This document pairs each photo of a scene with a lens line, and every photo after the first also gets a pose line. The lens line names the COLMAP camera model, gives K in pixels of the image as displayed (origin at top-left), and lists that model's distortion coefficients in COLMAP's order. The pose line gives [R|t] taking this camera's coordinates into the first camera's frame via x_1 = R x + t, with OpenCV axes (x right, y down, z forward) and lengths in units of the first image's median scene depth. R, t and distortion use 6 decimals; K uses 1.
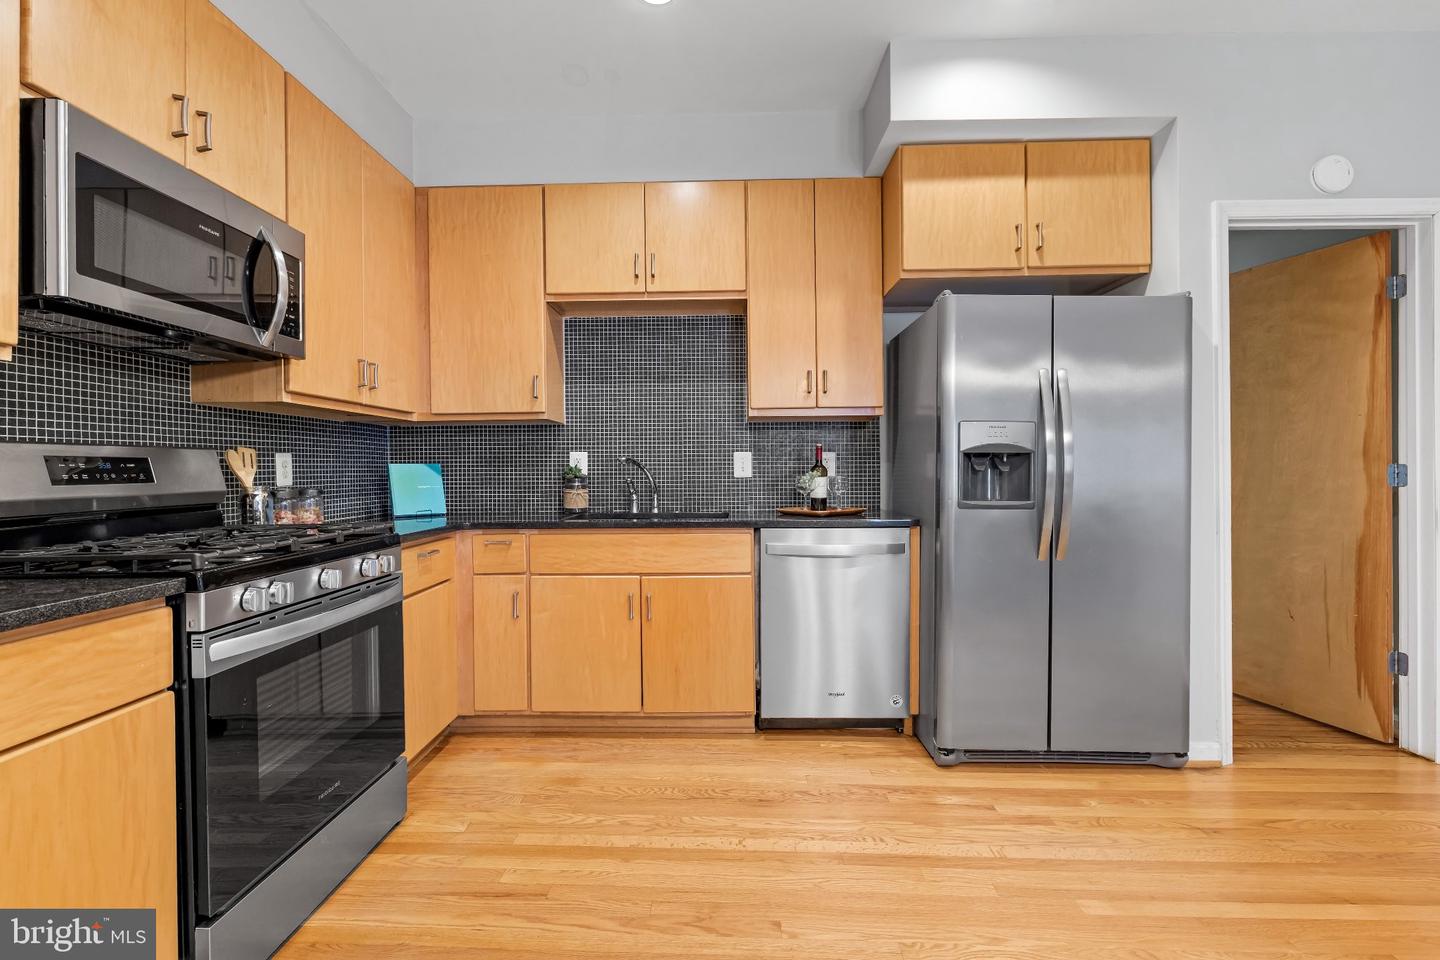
lens RADIAL K [[640.1, 0, 717.9], [0, 640.1, 471.2], [0, 0, 1]] dist [-0.001138, -0.000129]
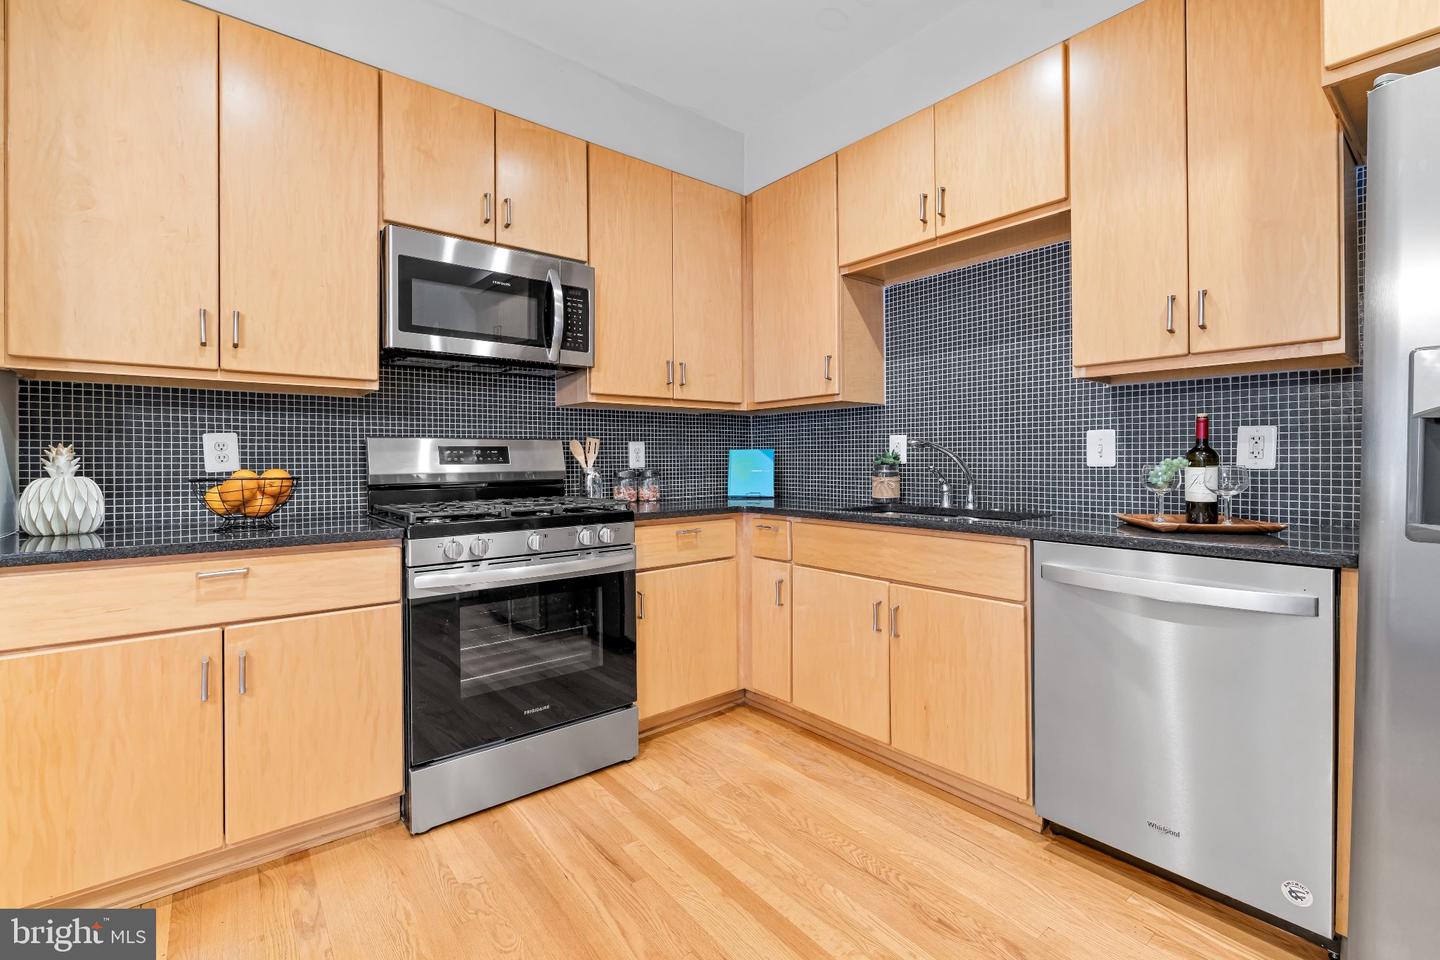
lens RADIAL K [[634.5, 0, 718.7], [0, 634.5, 459.1], [0, 0, 1]] dist [0.001655, 0.000456]
pose [[0.649897, 0.005991, -0.759998, 0.373962], [-0.002593, 0.999981, 0.005665, -0.001318], [0.760018, -0.001711, 0.649900, 0.302297]]
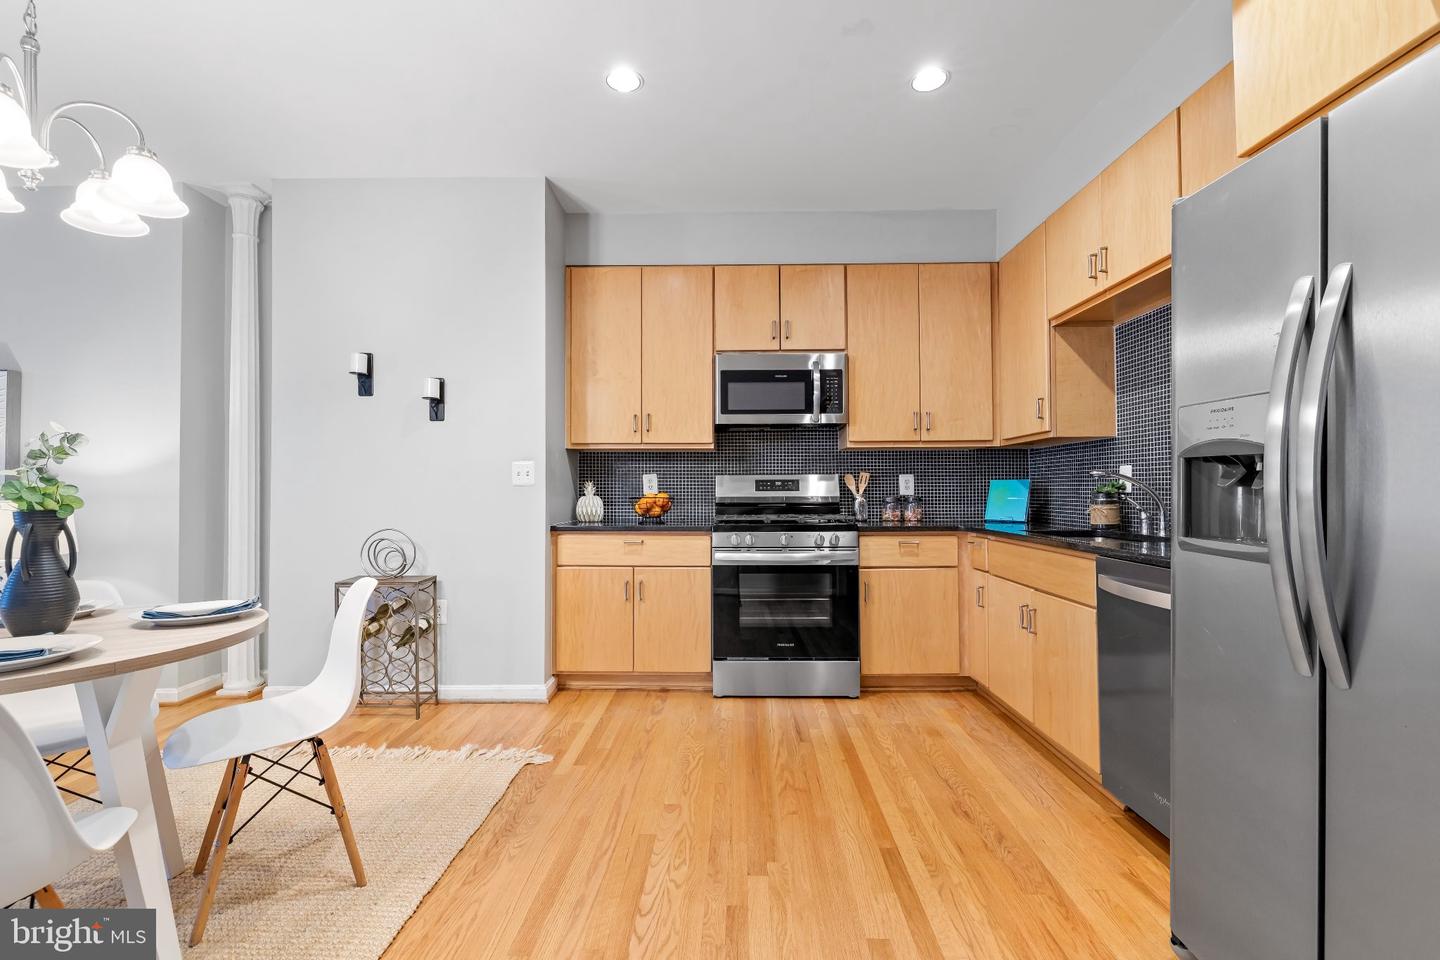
lens RADIAL K [[642.4, 0, 720.0], [0, 642.4, 480.0], [0, 0, 1]] dist [-0.000827, -0.000079]
pose [[0.001502, -0.006918, -0.999975, 0.924436], [0.000147, 0.999976, -0.006918, -0.003291], [0.999999, -0.000136, 0.001503, 0.518499]]
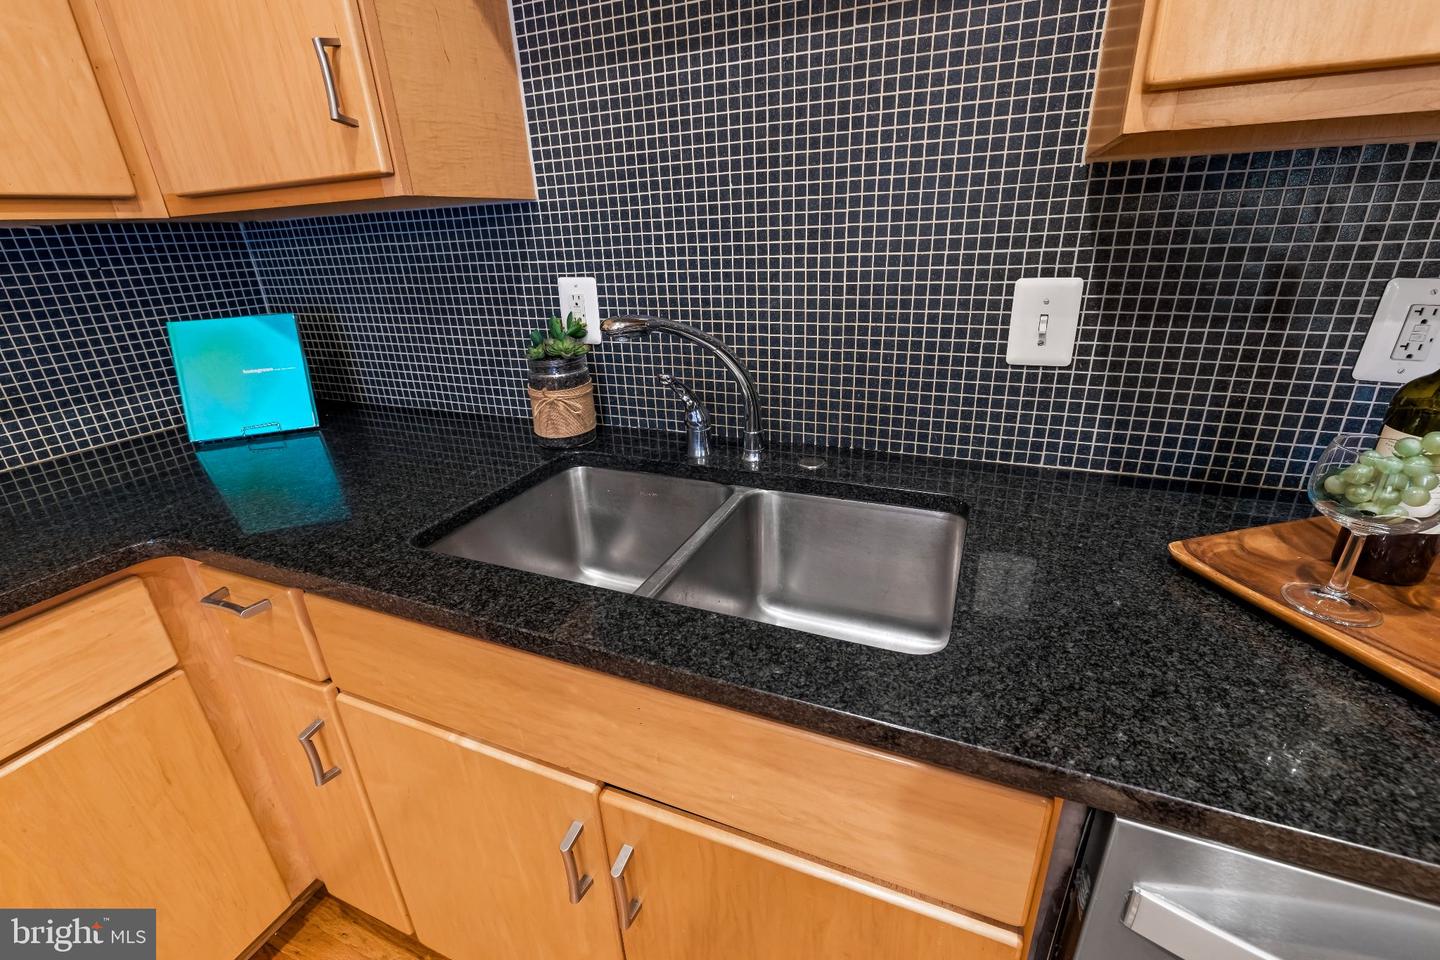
lens RADIAL K [[628.1, 0, 720.0], [0, 628.1, 480.0], [0, 0, 1]] dist [-0.002195, -0.000217]
pose [[0.925751, 0.114446, -0.360398, 0.017102], [0.032164, 0.925812, 0.376614, -0.072780], [0.376763, -0.360242, 0.853390, 0.852329]]
